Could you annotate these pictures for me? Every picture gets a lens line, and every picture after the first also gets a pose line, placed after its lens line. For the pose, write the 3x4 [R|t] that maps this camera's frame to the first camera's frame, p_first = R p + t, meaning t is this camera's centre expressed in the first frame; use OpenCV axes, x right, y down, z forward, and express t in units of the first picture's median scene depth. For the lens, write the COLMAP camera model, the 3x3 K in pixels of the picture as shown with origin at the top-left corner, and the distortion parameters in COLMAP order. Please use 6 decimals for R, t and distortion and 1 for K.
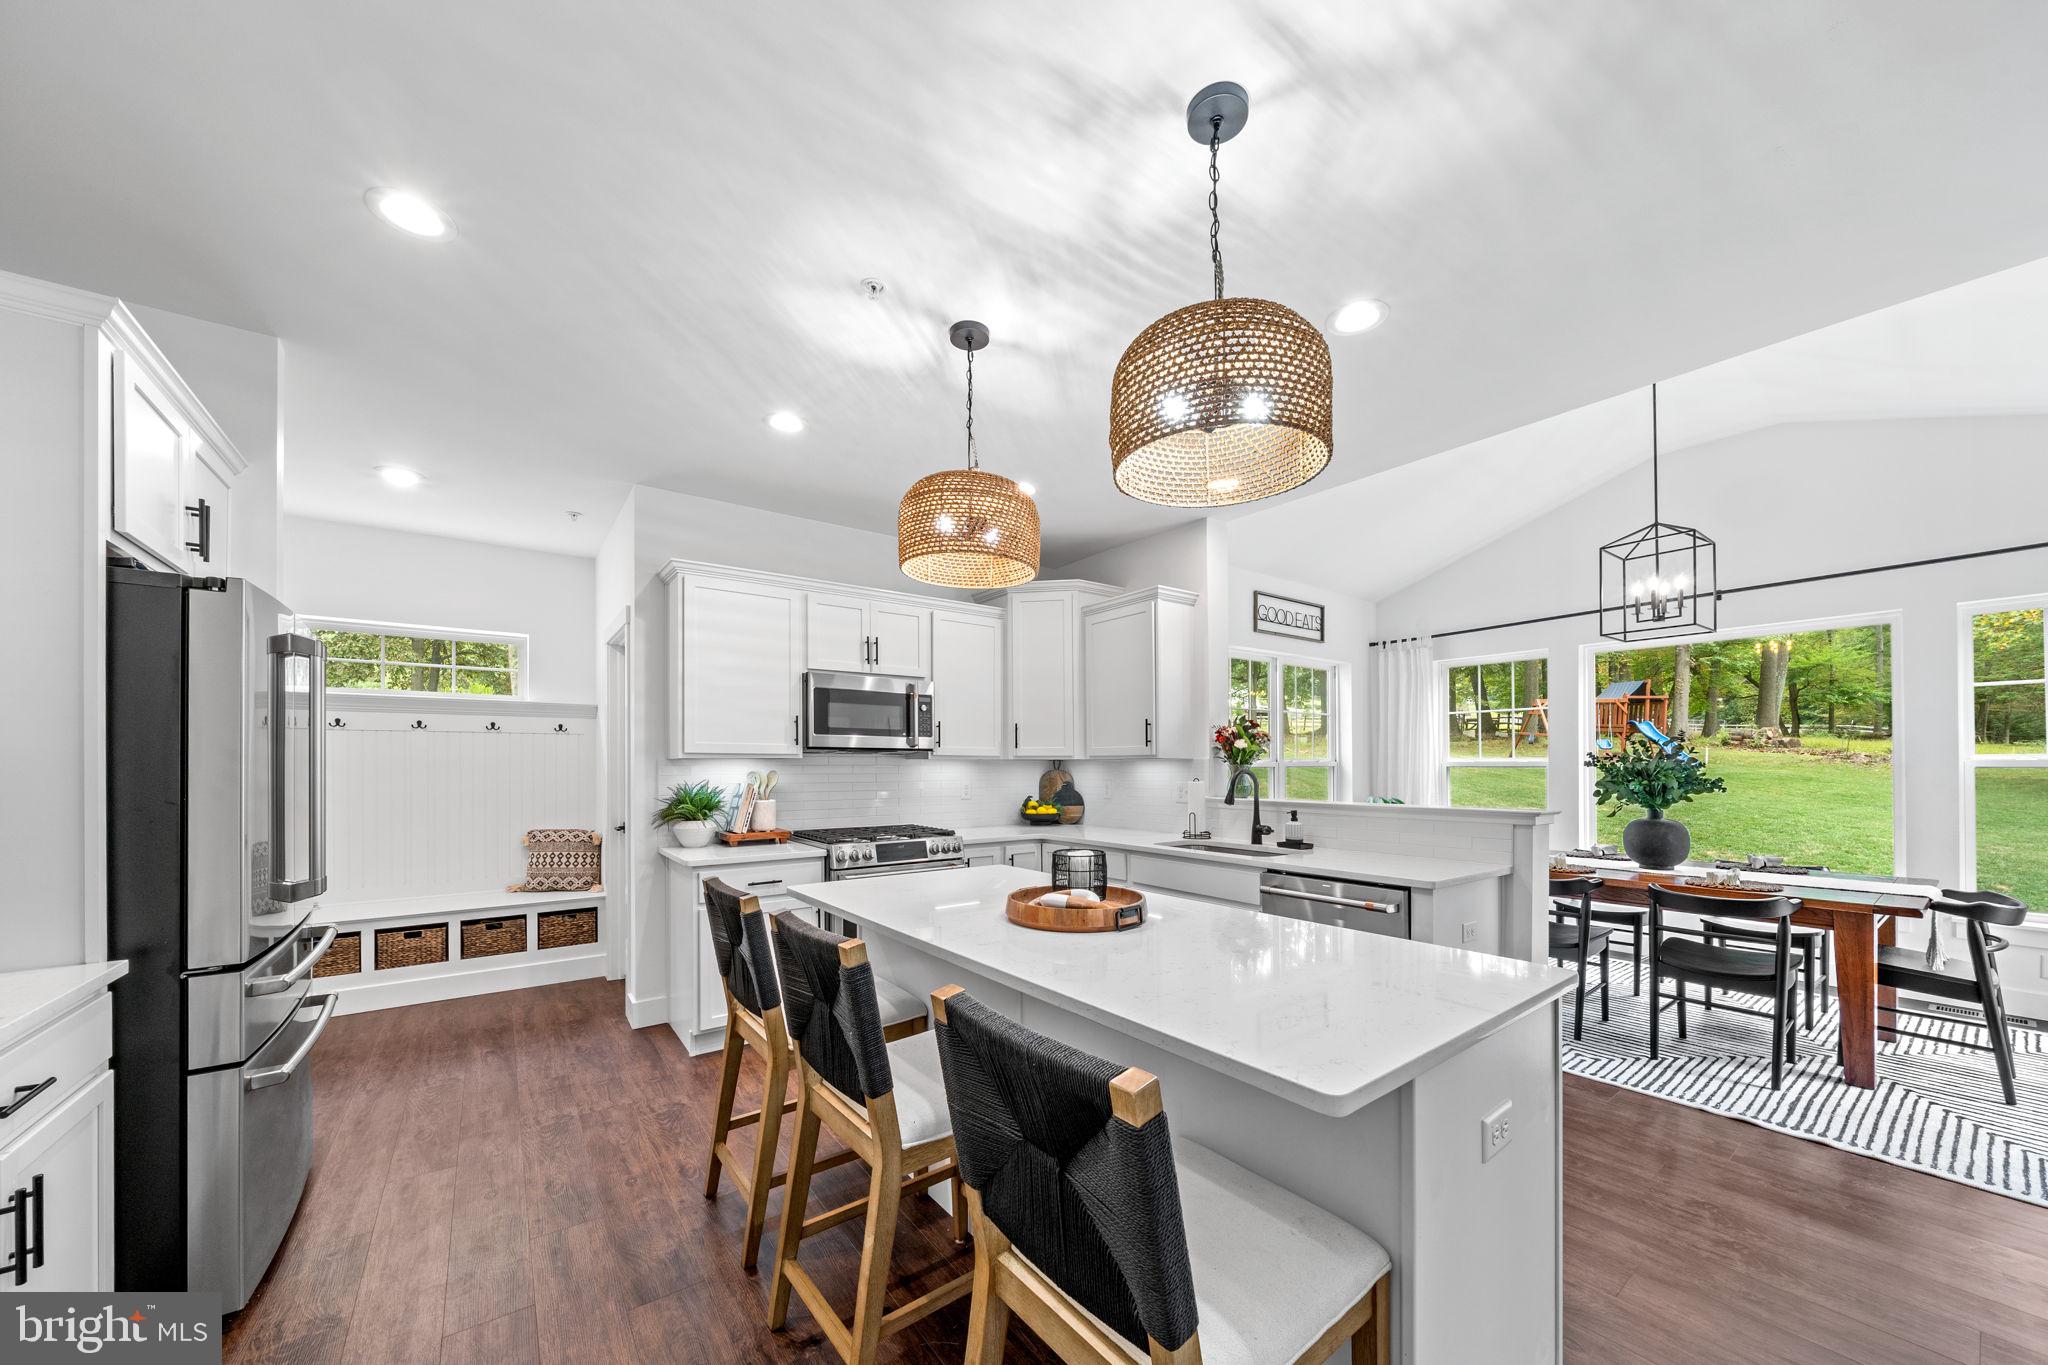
lens RADIAL K [[717.4, 0, 1023.3], [0, 717.4, 761.8], [0, 0, 1]] dist [-0.008842, -0.000035]
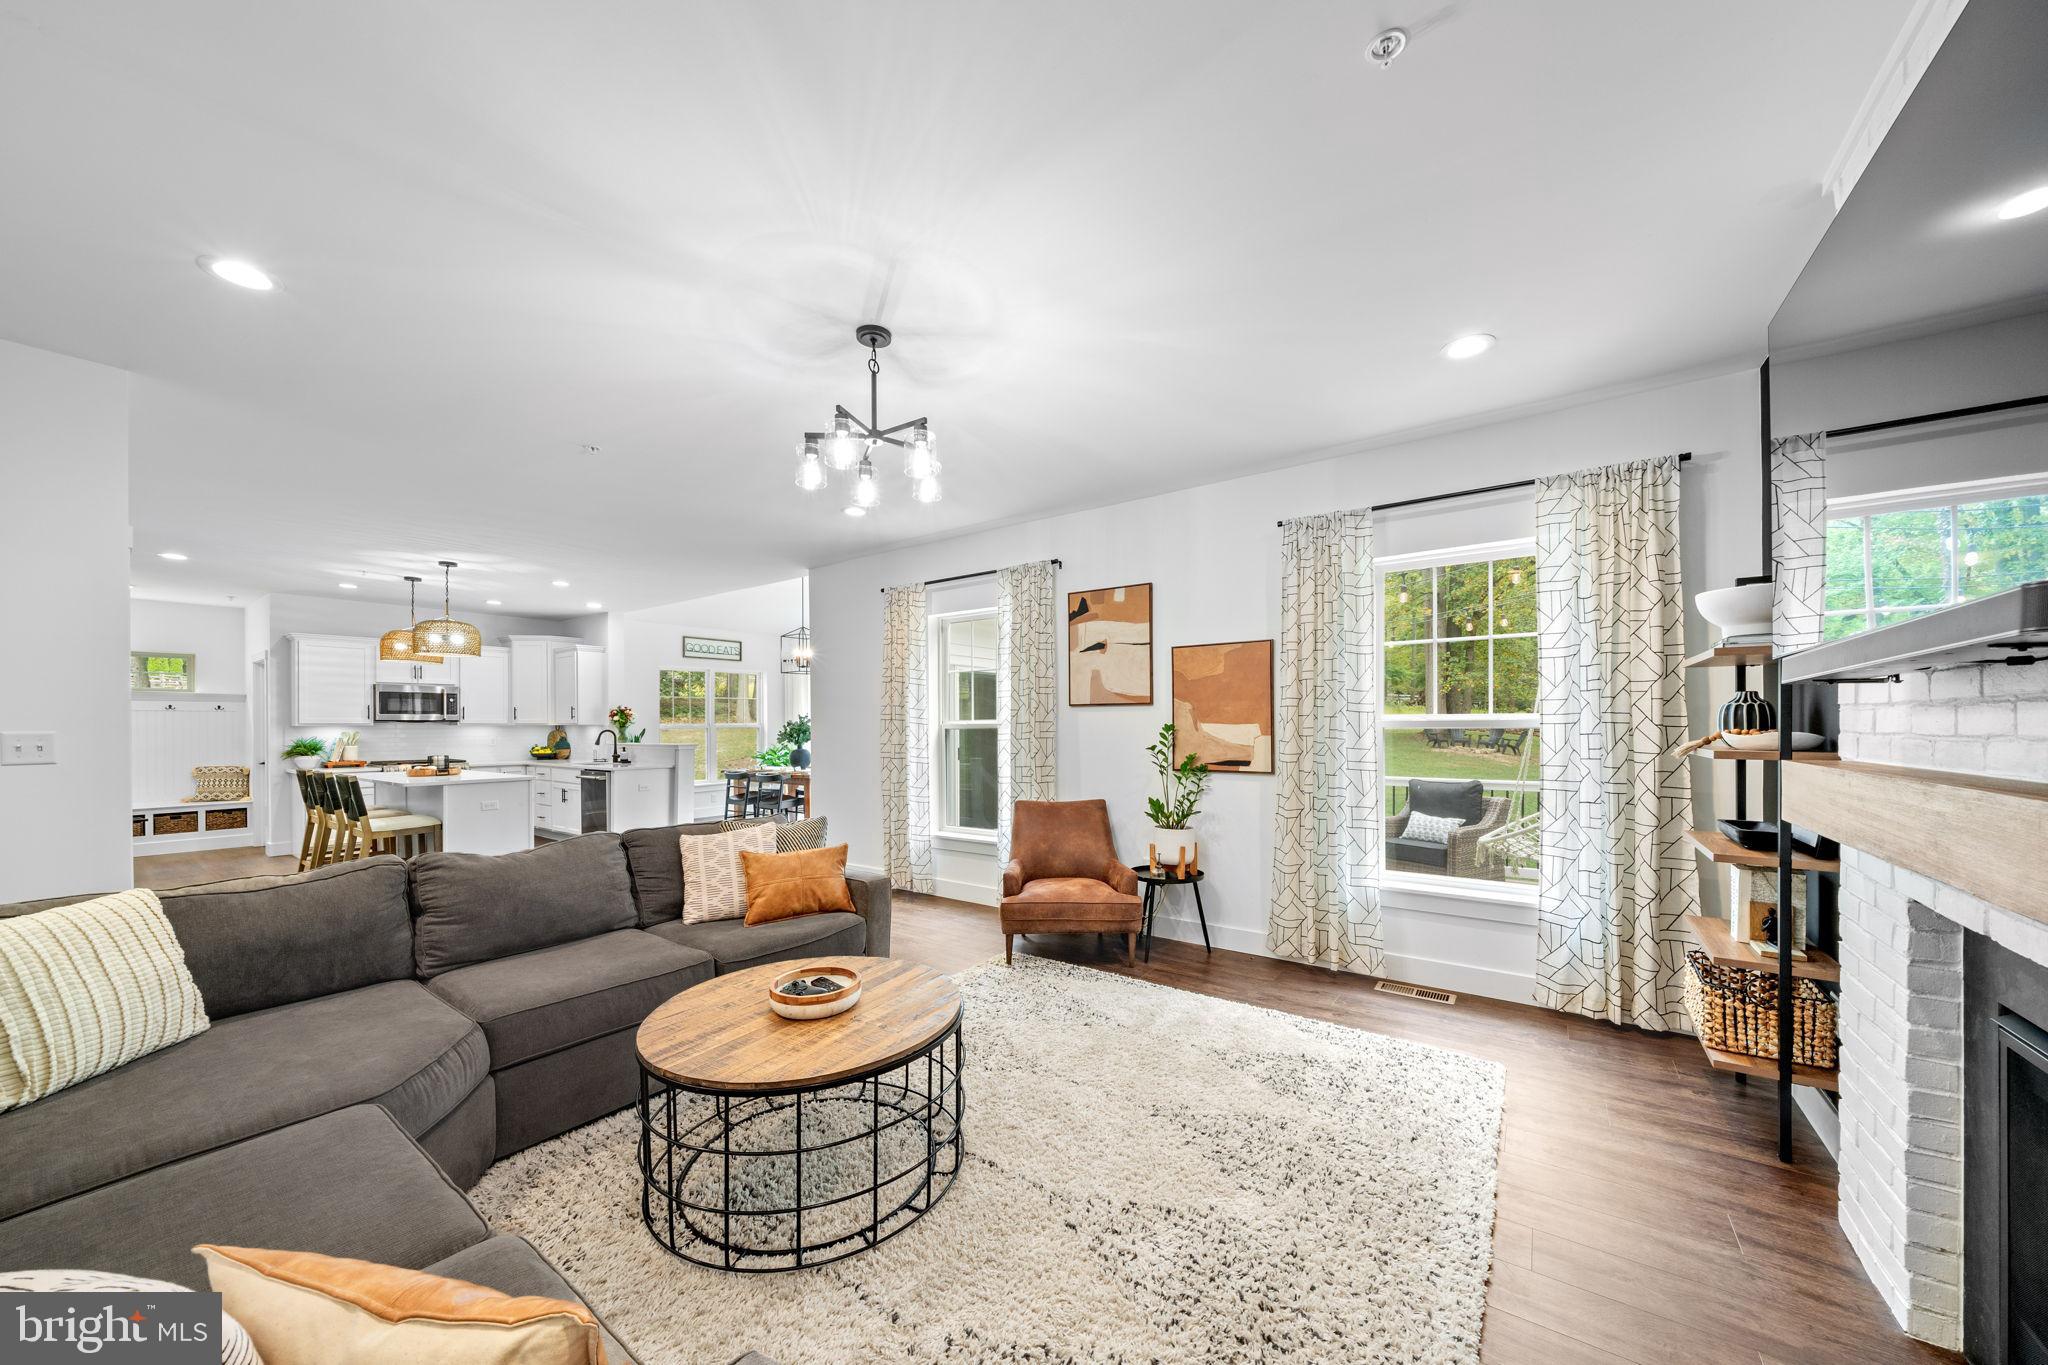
lens RADIAL K [[717.4, 0, 1035.2], [0, 717.4, 725.7], [0, 0, 1]] dist [-0.008842, -0.000035]
pose [[0.952018, -0.005208, 0.305998, 0.846835], [0.004592, 0.999986, 0.002730, -0.001308], [-0.306008, -0.001194, 0.952028, -1.479062]]
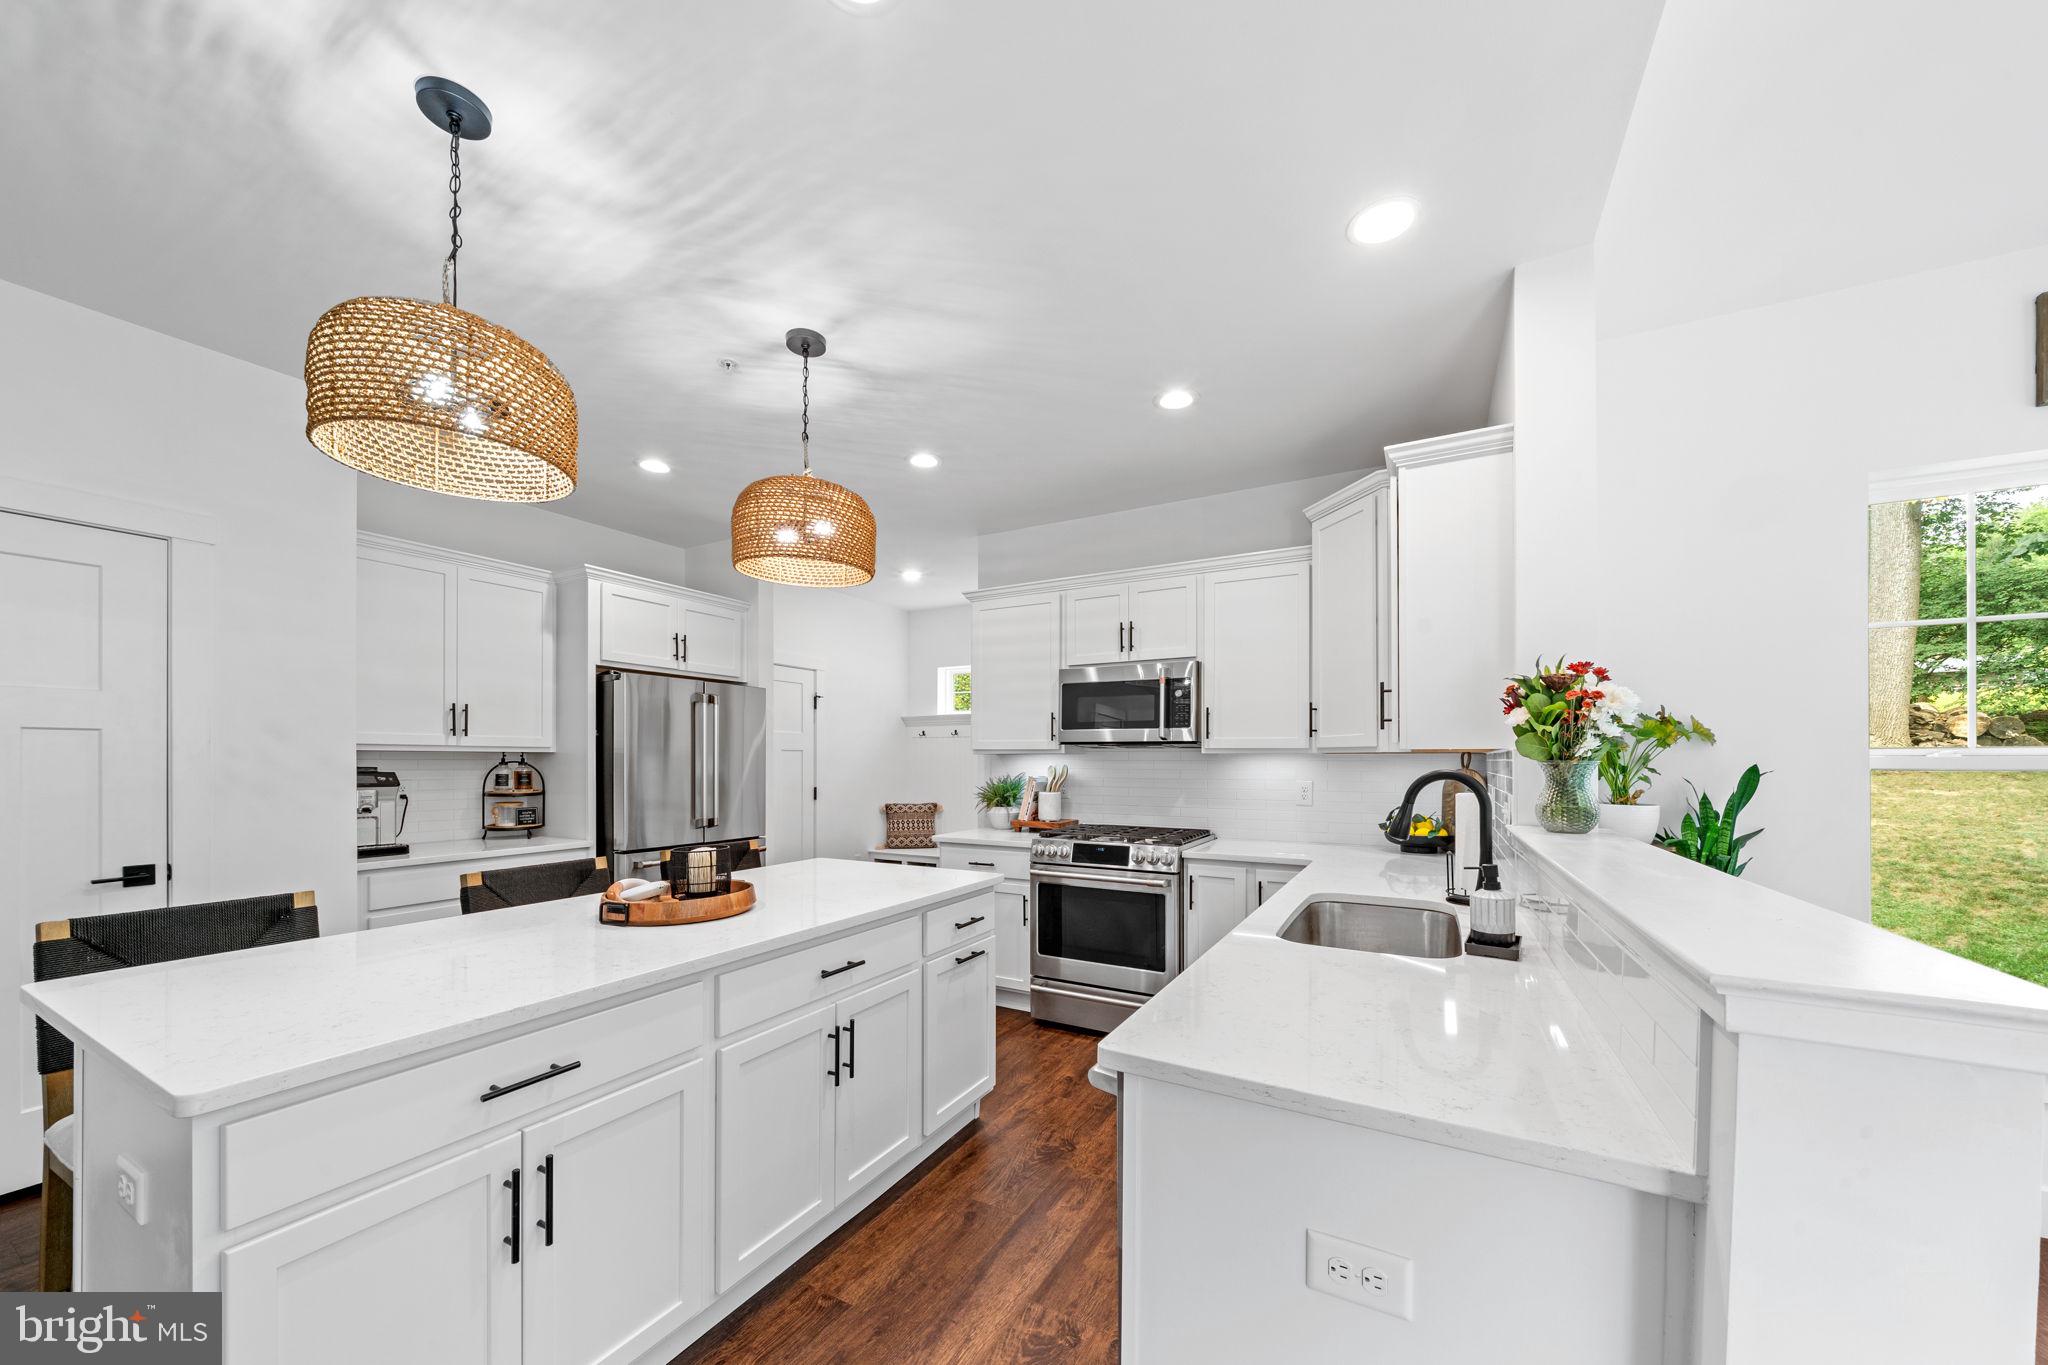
lens RADIAL K [[717.4, 0, 1042.0], [0, 717.4, 758.7], [0, 0, 1]] dist [-0.008842, -0.000035]
pose [[0.429032, 0.001007, -0.903289, 0.580114], [-0.001102, 0.999999, 0.000592, 0.001770], [0.903289, 0.000741, 0.429032, 0.500587]]
